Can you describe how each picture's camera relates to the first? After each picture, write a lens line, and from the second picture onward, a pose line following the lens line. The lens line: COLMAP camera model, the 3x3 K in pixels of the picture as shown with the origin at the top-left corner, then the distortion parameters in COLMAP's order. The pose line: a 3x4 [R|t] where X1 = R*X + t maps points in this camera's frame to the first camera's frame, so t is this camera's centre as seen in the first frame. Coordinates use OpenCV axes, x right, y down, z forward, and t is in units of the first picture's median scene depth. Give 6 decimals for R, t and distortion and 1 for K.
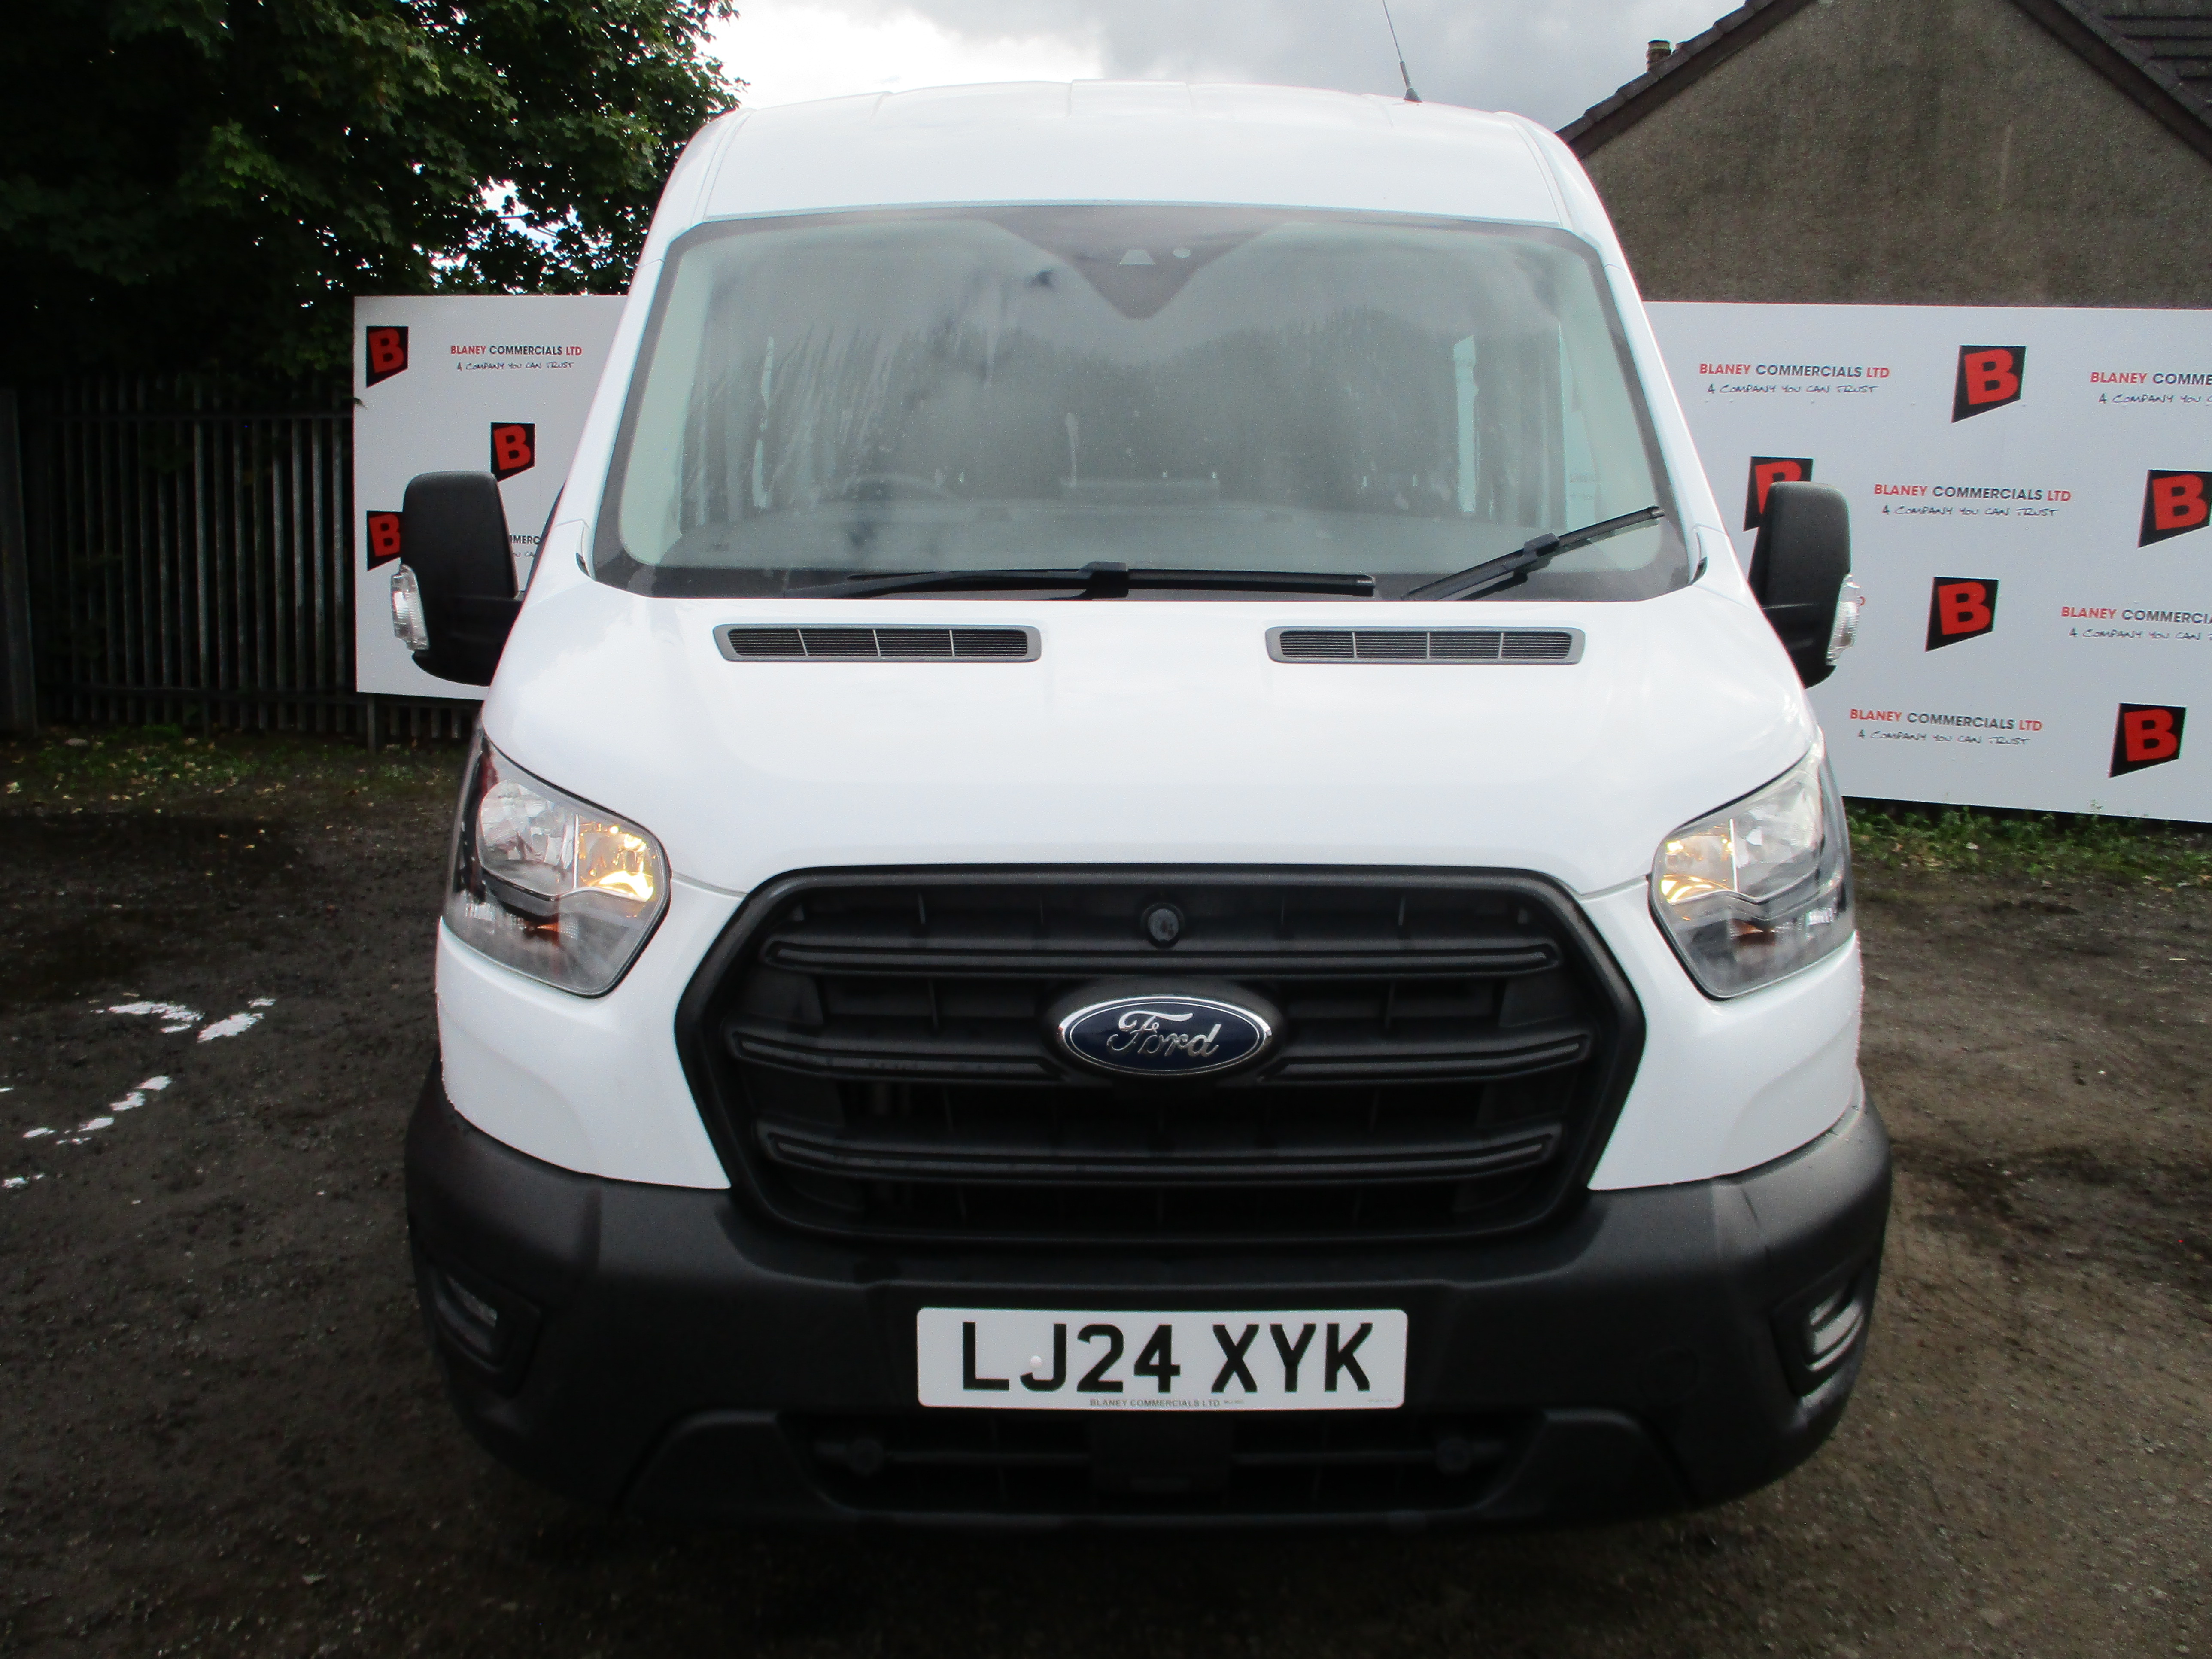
lens RADIAL K [[1853.9, 0, 1052.6], [0, 1853.9, 827.5], [0, 0, 1]] dist [-0.037713, 0.002921]
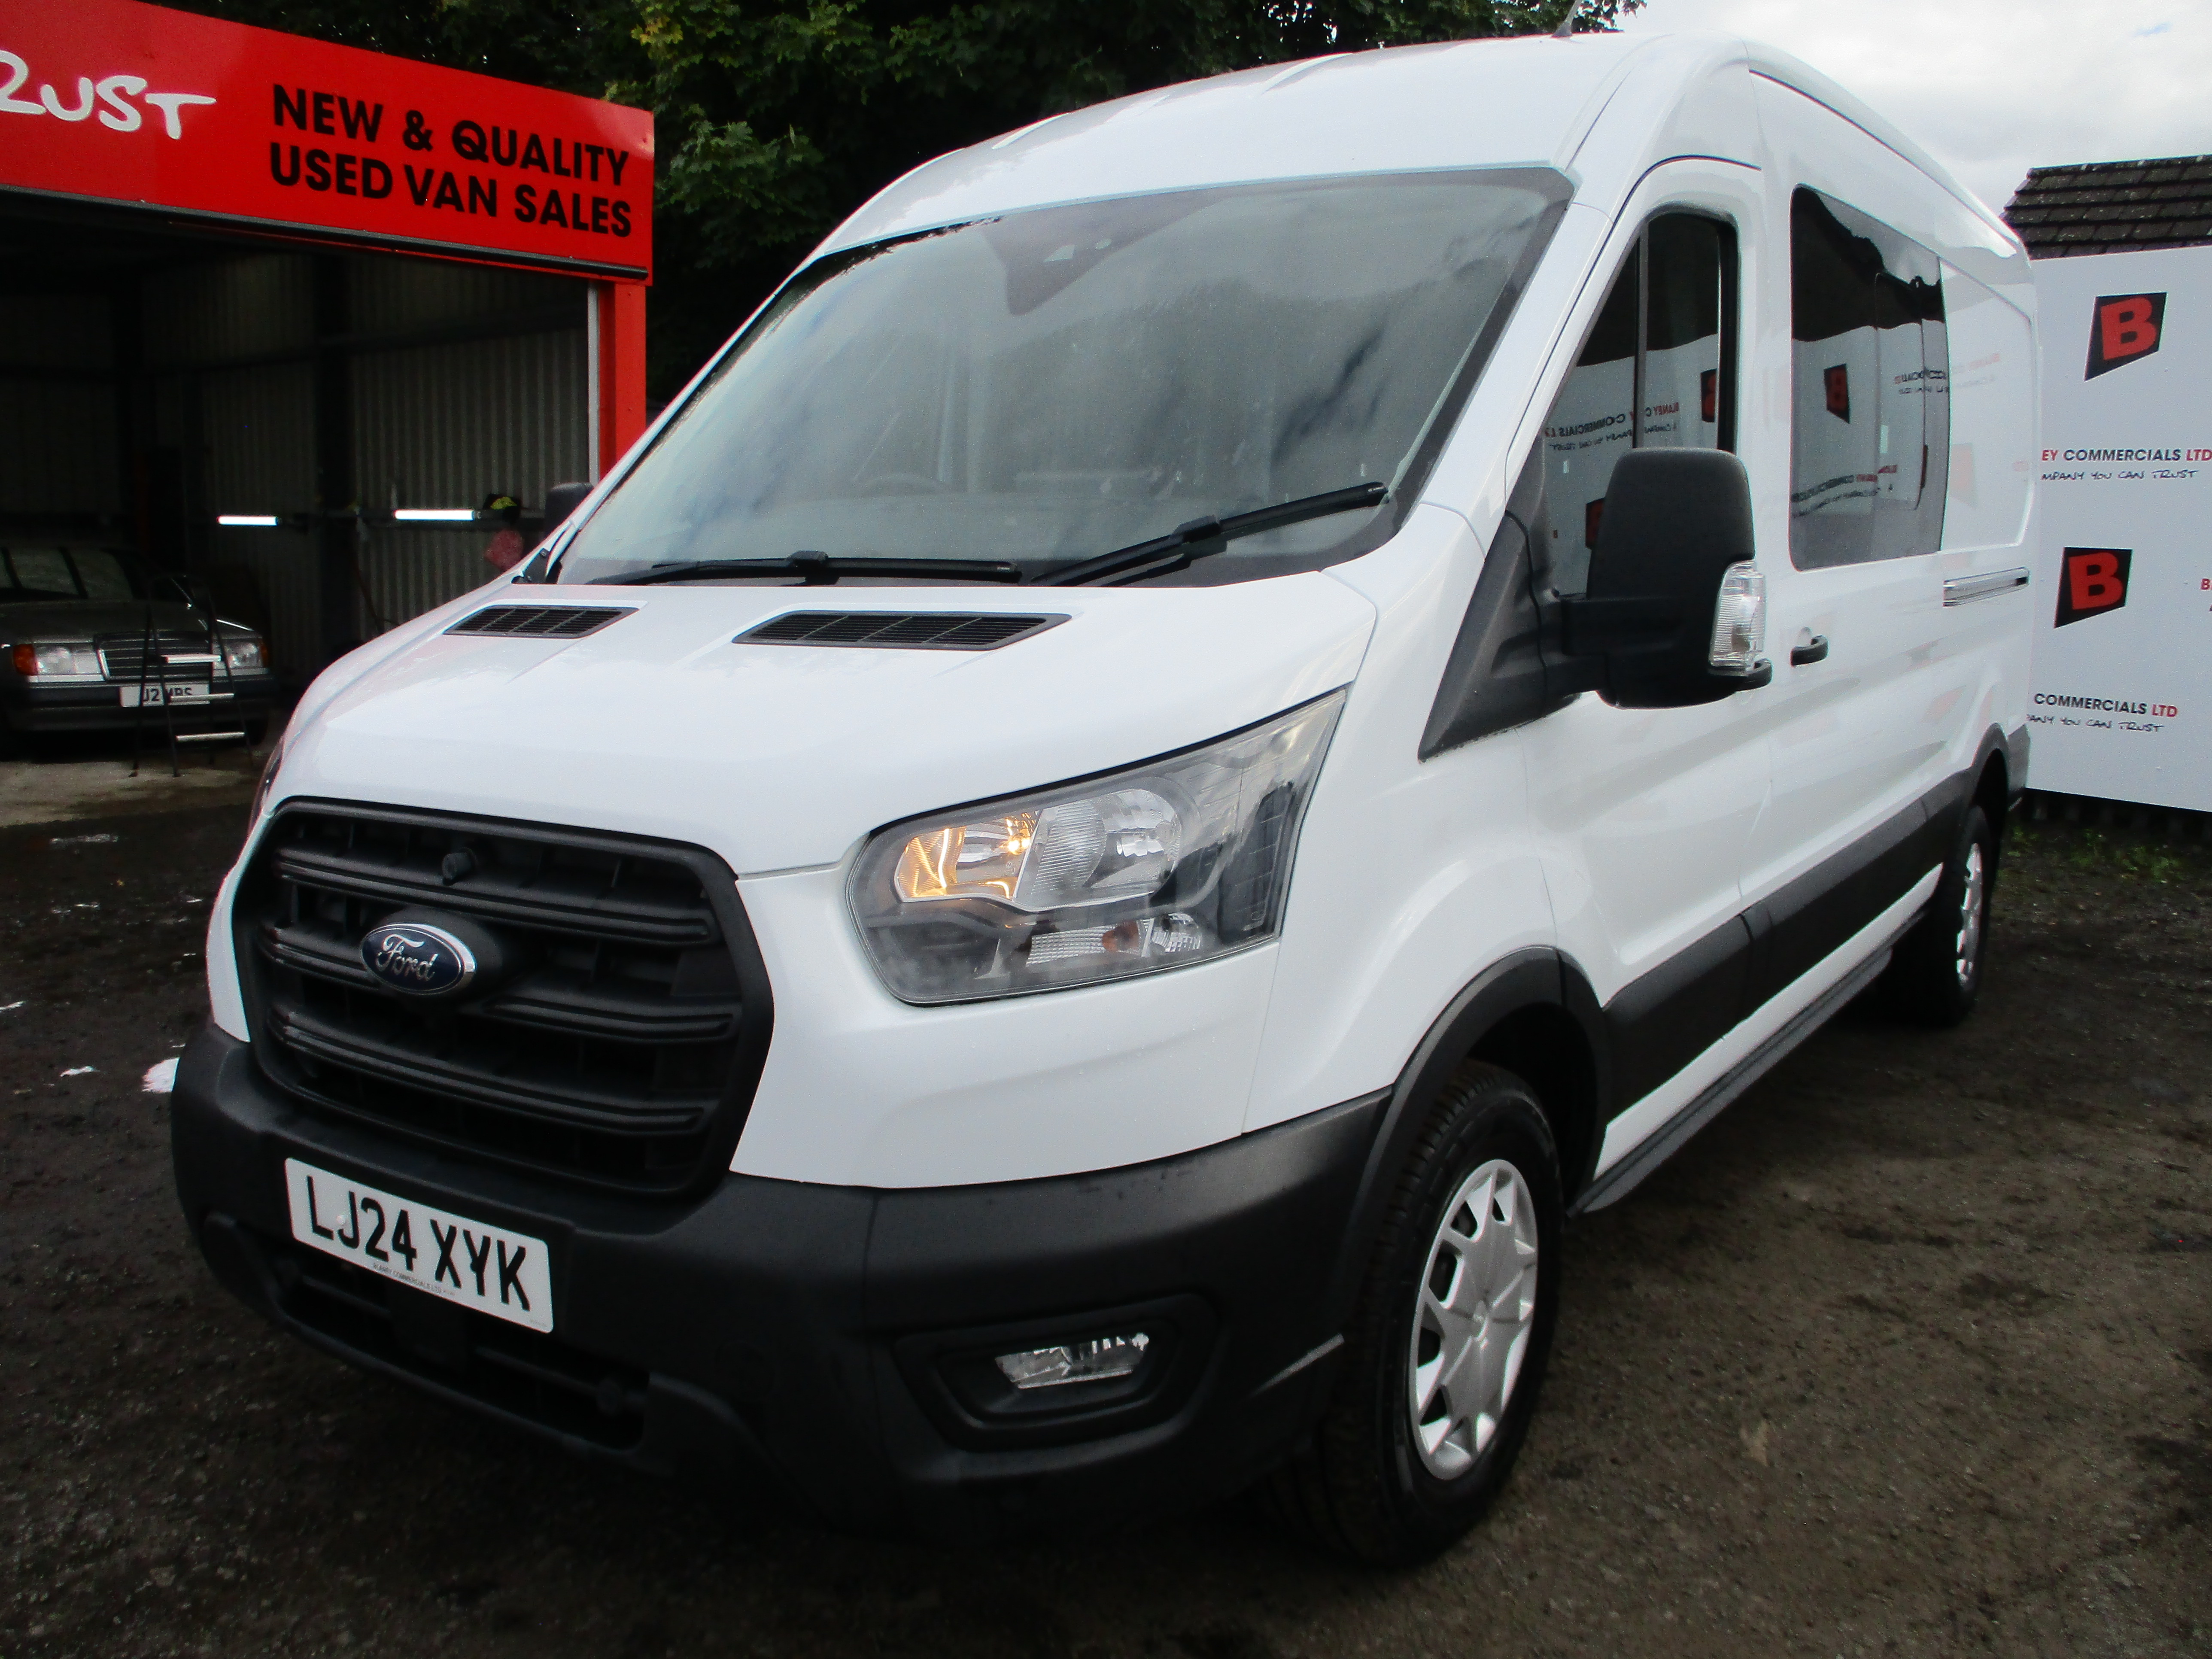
lens RADIAL K [[1853.9, 0, 1052.6], [0, 1853.9, 827.5], [0, 0, 1]] dist [-0.037713, 0.002921]
pose [[0.814808, 0.077298, -0.574554, 1.018724], [-0.079068, 0.996628, 0.021951, -0.025559], [0.574314, 0.027543, 0.818172, 0.282952]]
